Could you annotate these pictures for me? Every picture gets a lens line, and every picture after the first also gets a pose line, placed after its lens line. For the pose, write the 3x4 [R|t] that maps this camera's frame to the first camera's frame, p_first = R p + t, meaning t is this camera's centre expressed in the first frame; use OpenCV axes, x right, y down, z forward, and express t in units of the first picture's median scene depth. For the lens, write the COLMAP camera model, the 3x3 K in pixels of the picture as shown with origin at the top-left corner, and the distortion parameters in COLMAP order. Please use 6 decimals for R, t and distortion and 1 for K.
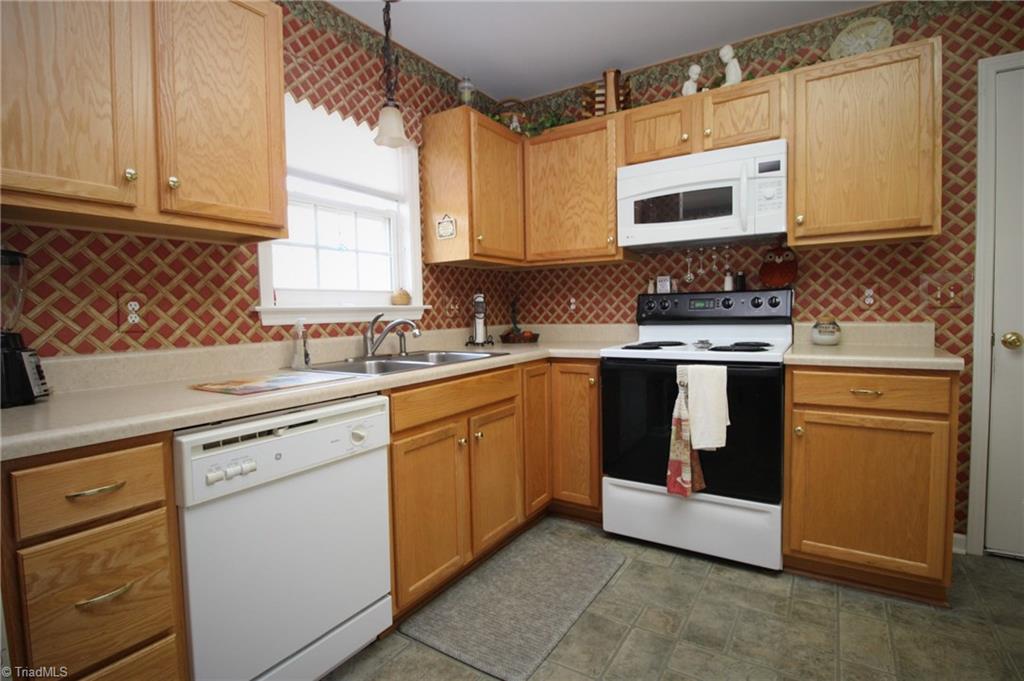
lens RADIAL K [[497.6, 0, 512.0], [0, 497.6, 336.8], [0, 0, 1]] dist [-0.012831, -0.003302]
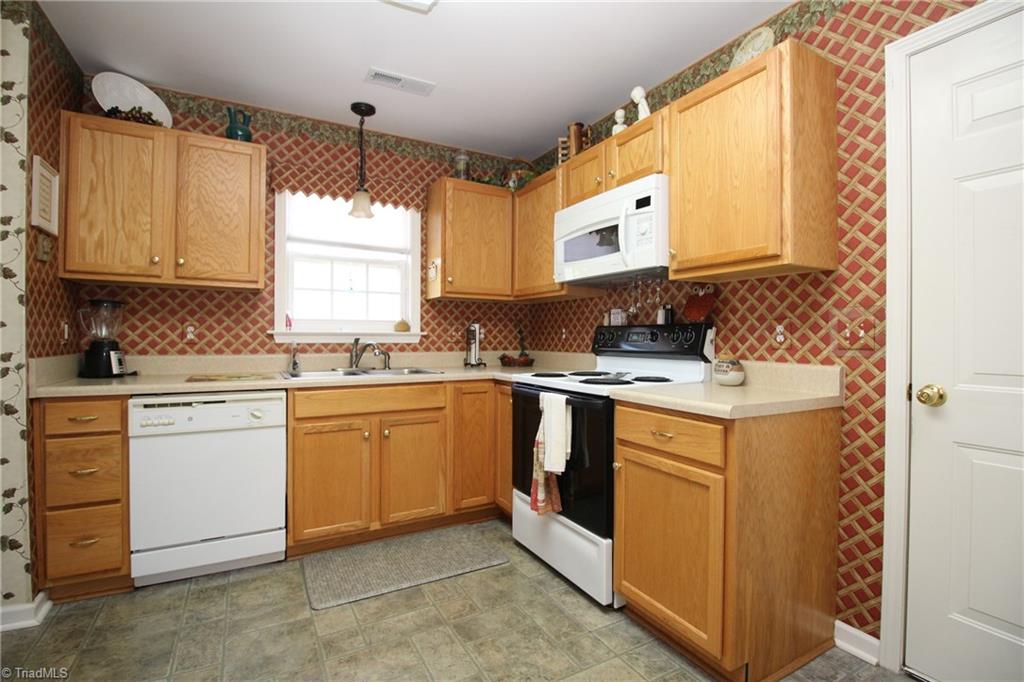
lens RADIAL K [[469.8, 0, 510.5], [0, 469.8, 338.8], [0, 0, 1]] dist [-0.014734, 0.000044]
pose [[0.881847, 0.029166, -0.470633, 0.748097], [-0.050648, 0.998170, -0.033042, -0.022249], [0.468808, 0.052975, 0.881710, 0.049083]]
